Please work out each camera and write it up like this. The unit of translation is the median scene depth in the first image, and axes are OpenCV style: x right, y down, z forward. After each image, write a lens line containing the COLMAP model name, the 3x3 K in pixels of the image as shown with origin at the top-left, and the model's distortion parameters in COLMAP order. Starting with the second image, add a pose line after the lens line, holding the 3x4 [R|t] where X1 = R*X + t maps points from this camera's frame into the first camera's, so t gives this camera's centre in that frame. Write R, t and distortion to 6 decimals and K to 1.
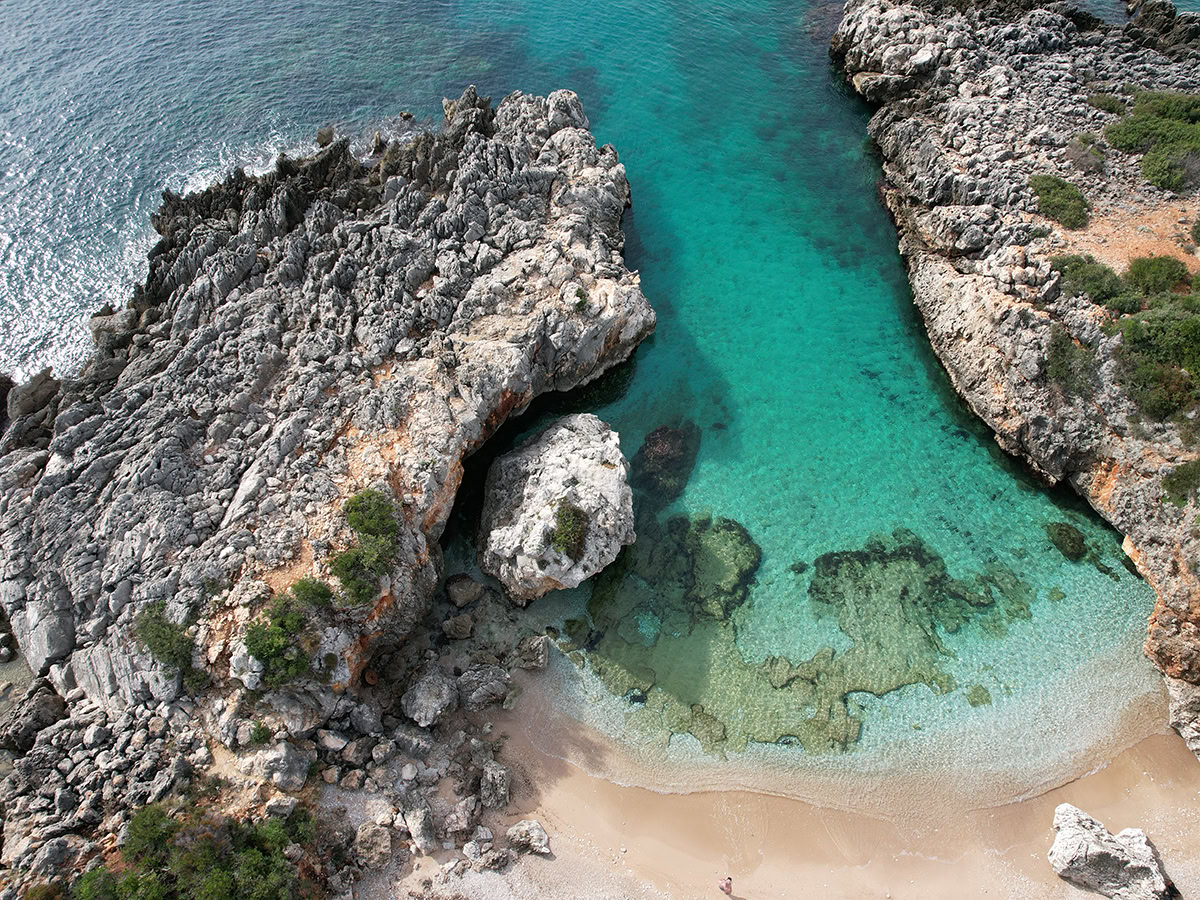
lens RADIAL K [[863.6, 0, 600.0], [0, 863.6, 450.0], [0, 0, 1]] dist [-0.076800, 0.076367]
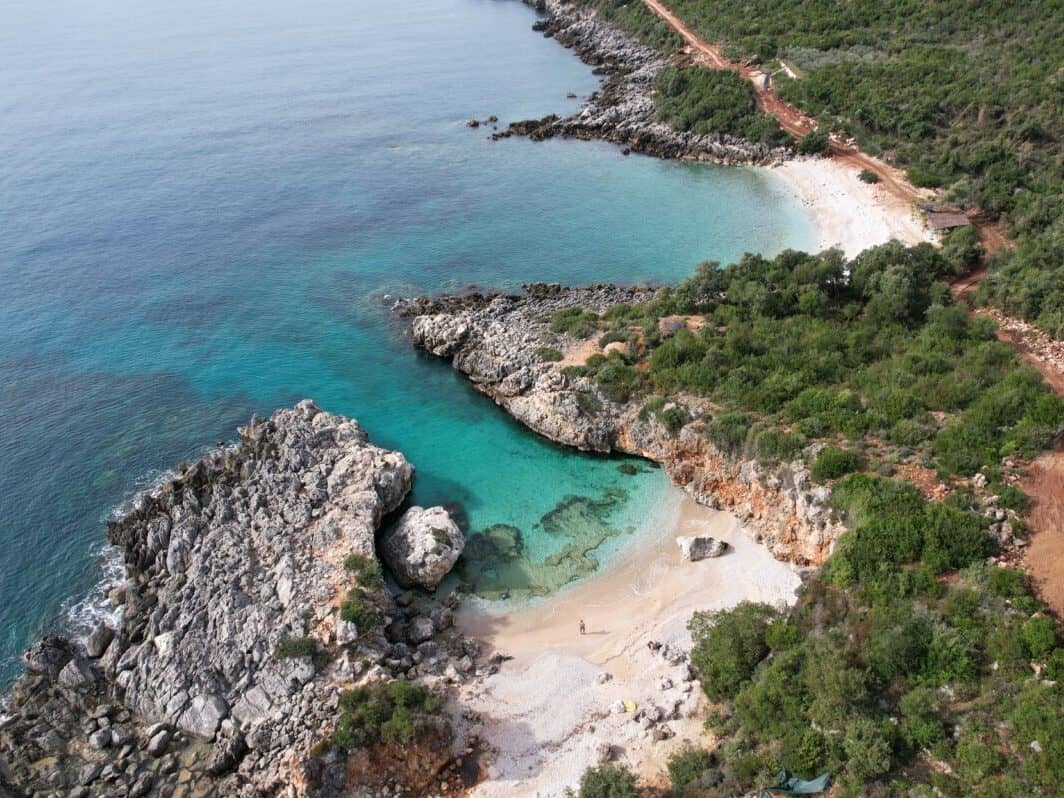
lens RADIAL K [[764.3, 0, 532.0], [0, 764.3, 399.0], [0, 0, 1]] dist [-0.044433, 0.000239]
pose [[0.817794, -0.324885, 0.475039, -0.583933], [0.497305, 0.814360, -0.299174, 0.448526], [-0.289656, 0.480902, 0.827546, -0.731311]]
